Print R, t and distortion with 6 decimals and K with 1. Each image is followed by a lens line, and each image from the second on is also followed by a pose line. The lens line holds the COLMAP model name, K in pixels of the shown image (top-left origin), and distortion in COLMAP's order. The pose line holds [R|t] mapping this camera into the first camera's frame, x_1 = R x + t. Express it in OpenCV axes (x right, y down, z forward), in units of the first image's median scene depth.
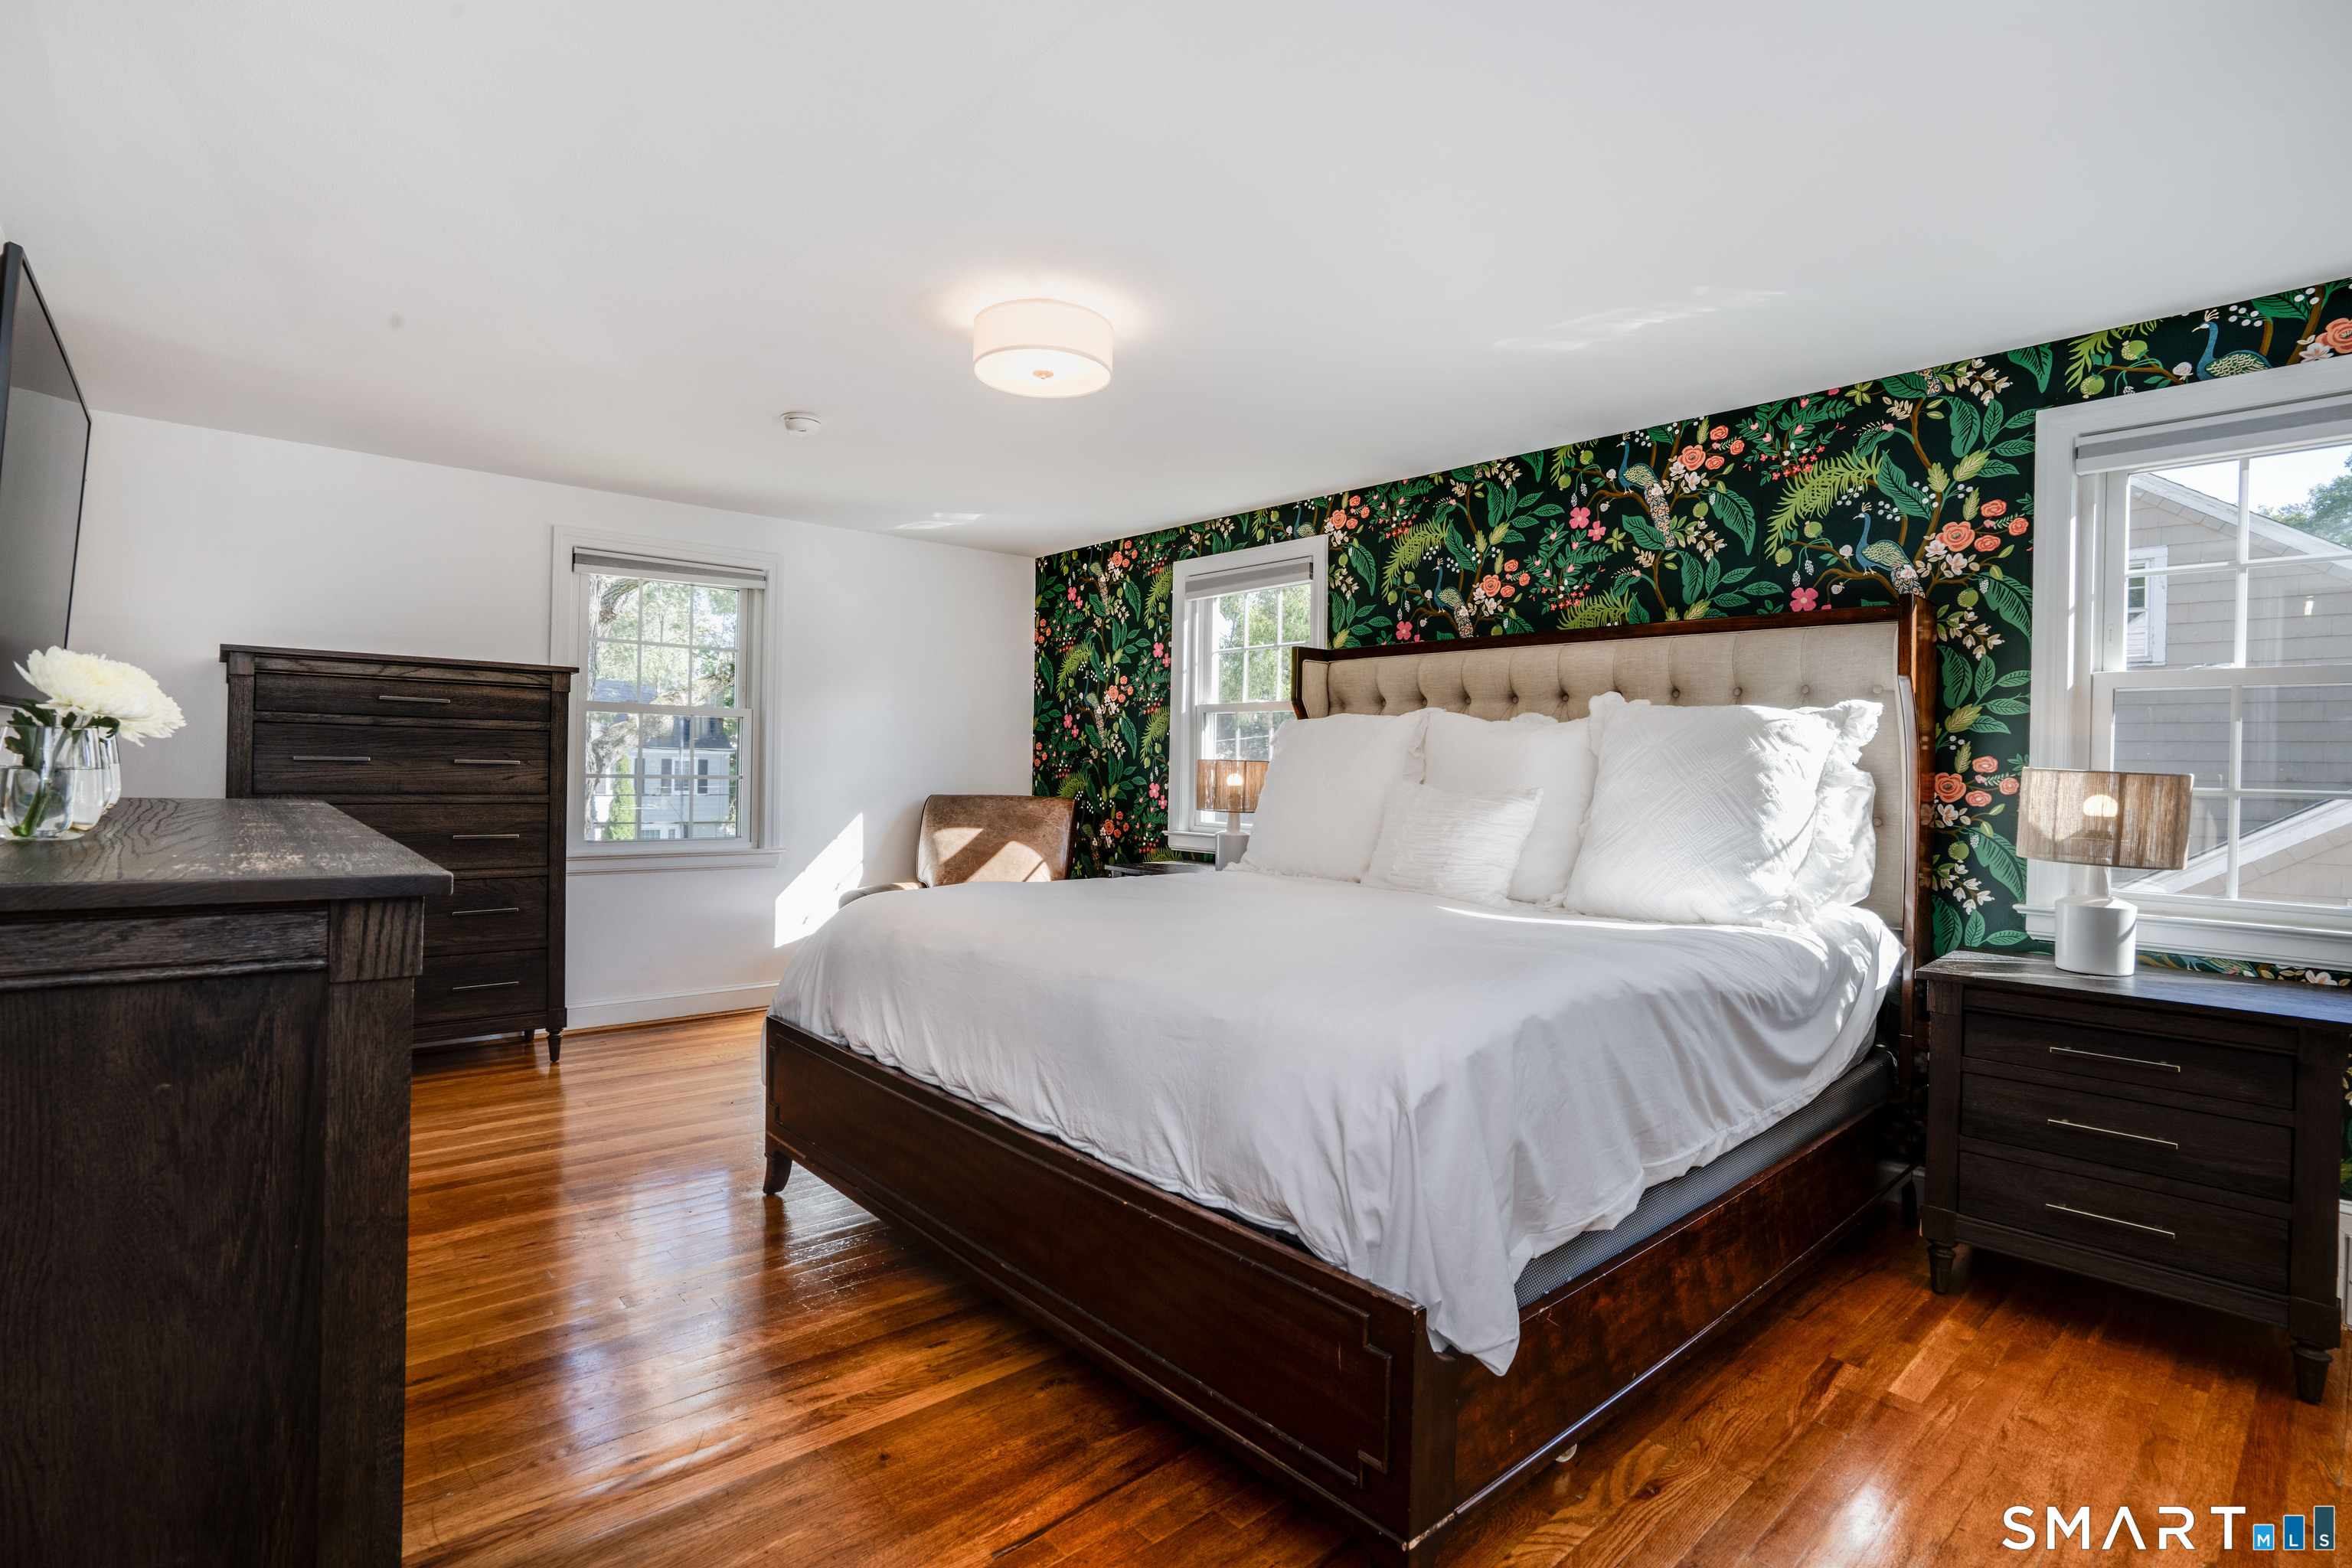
lens RADIAL K [[1121.2, 0, 1145.5], [0, 1121.2, 768.5], [0, 0, 1]] dist [-0.046602, 0.024818]
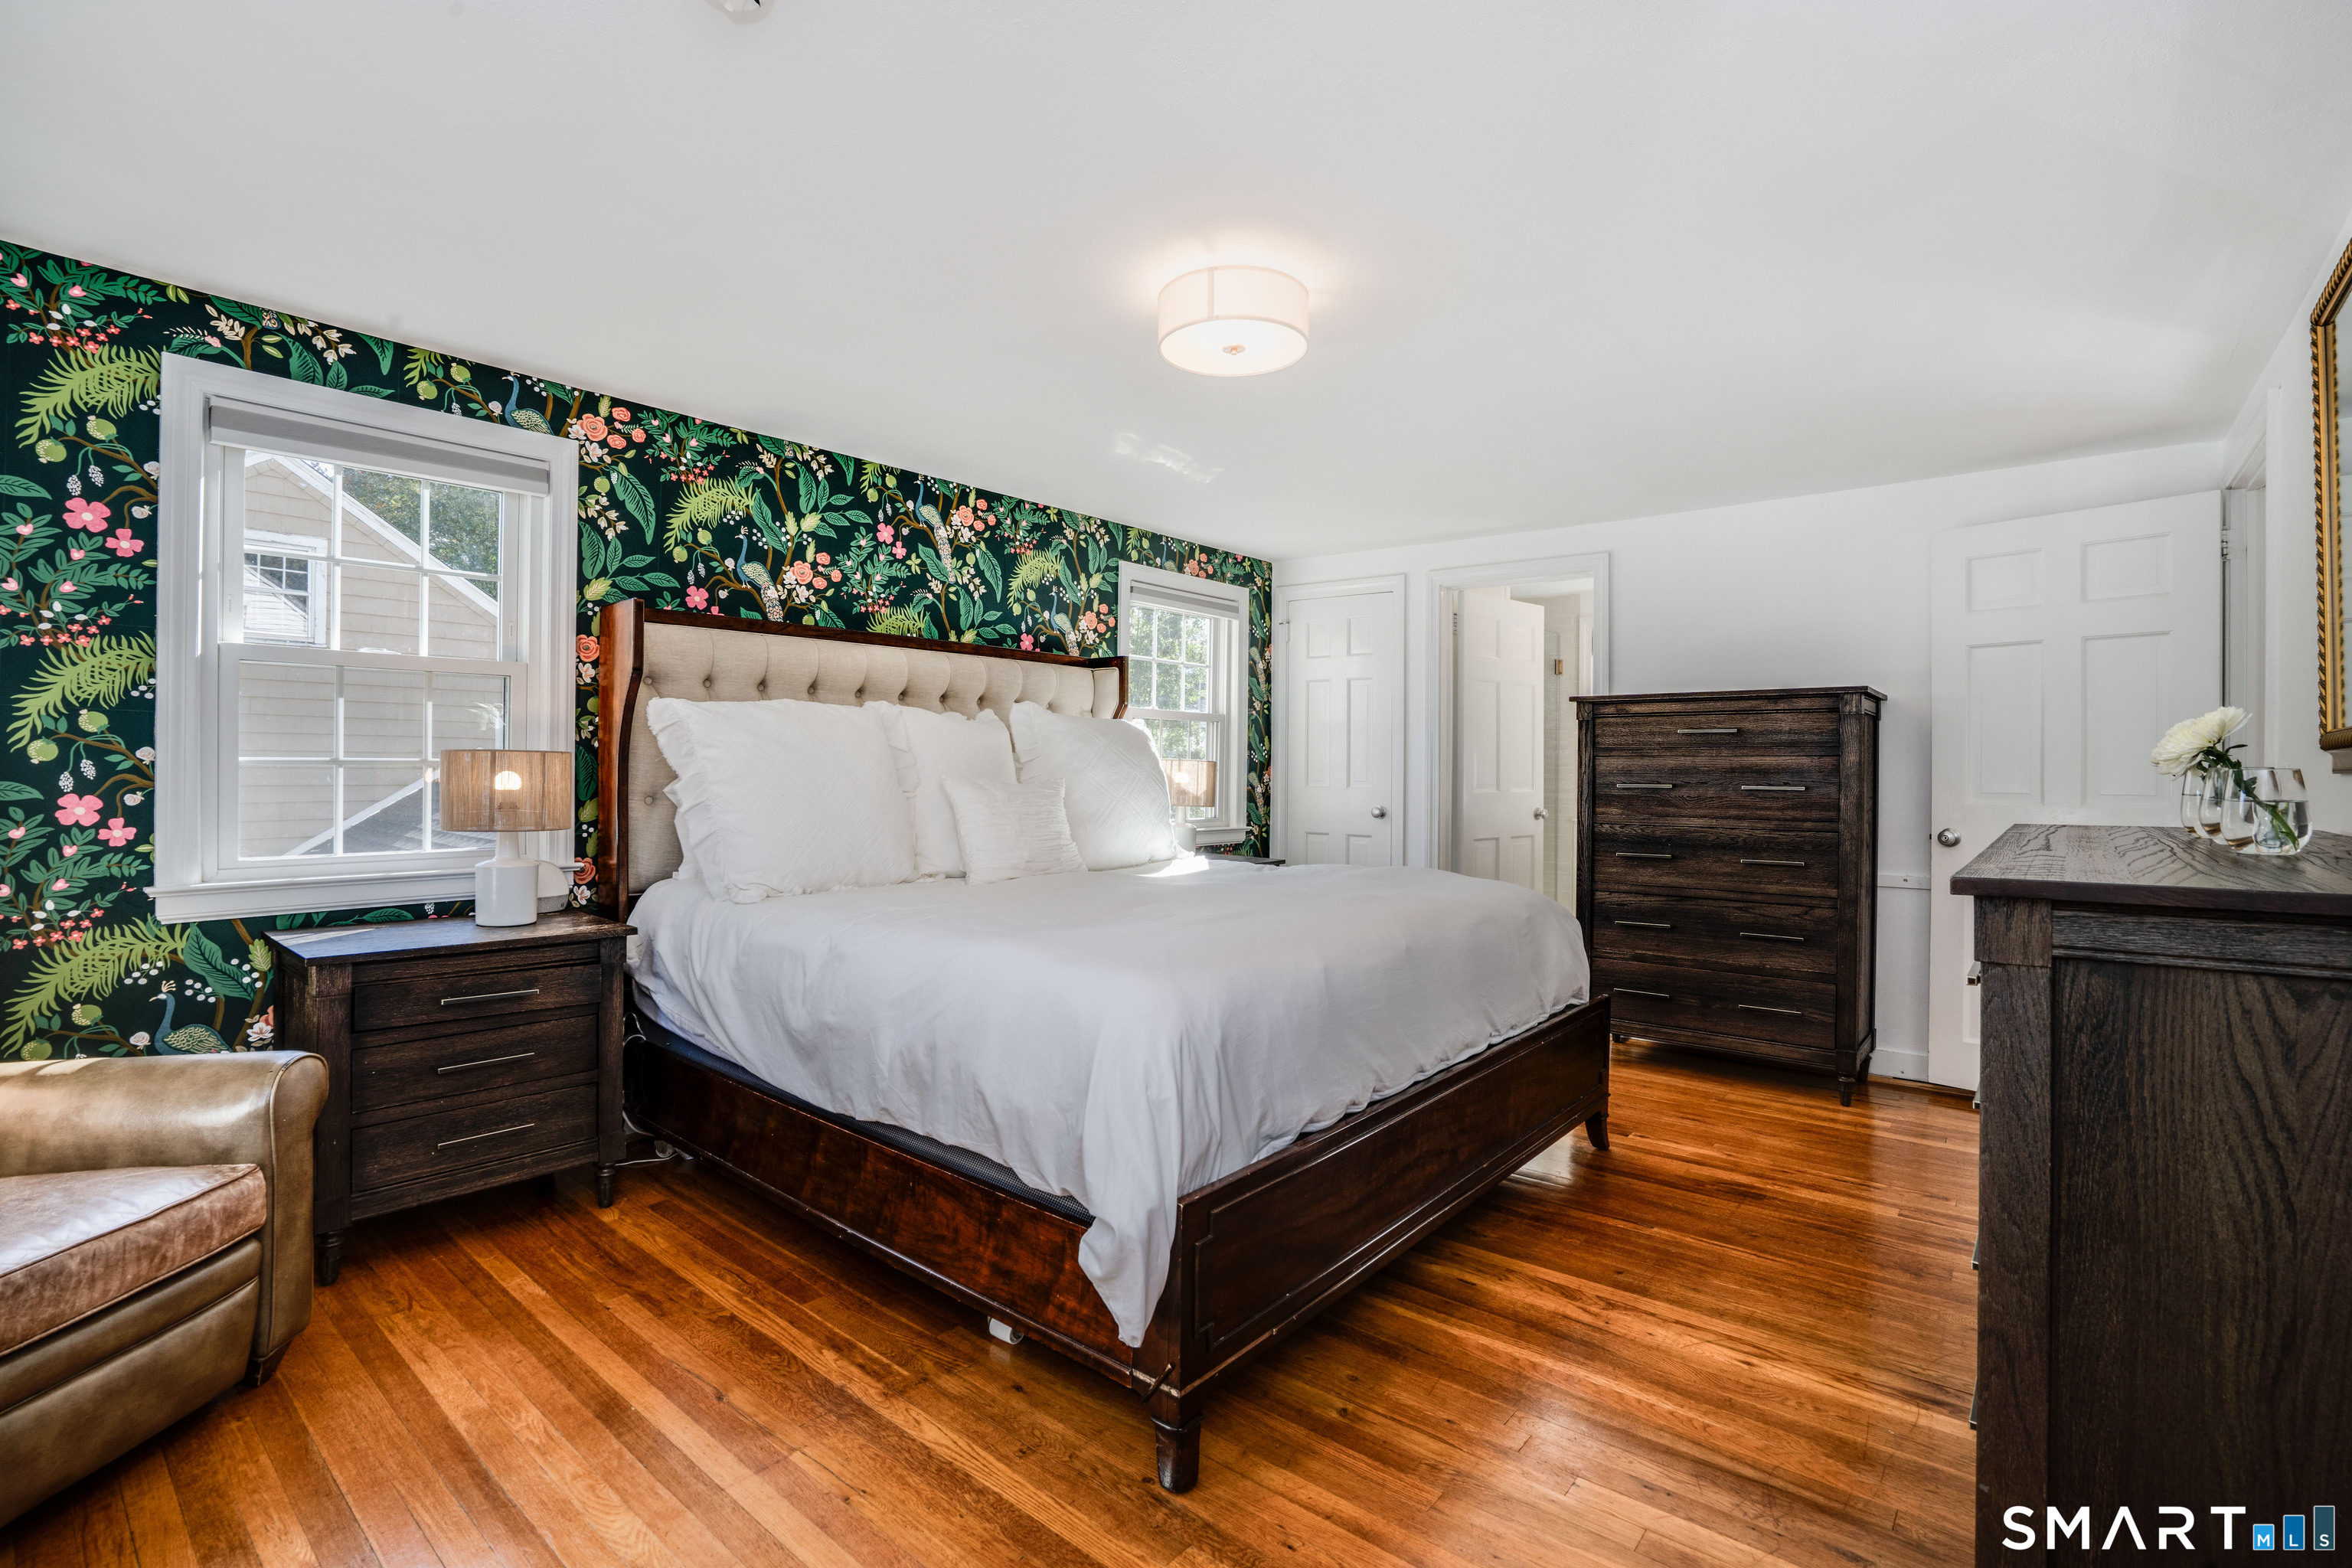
lens RADIAL K [[1121.2, 0, 1145.5], [0, 1121.2, 768.5], [0, 0, 1]] dist [-0.046602, 0.024818]
pose [[-0.150191, -0.037672, 0.987939, -0.732839], [-0.021564, 0.999161, 0.034822, -0.033844], [-0.988422, -0.016074, -0.150878, 0.874311]]
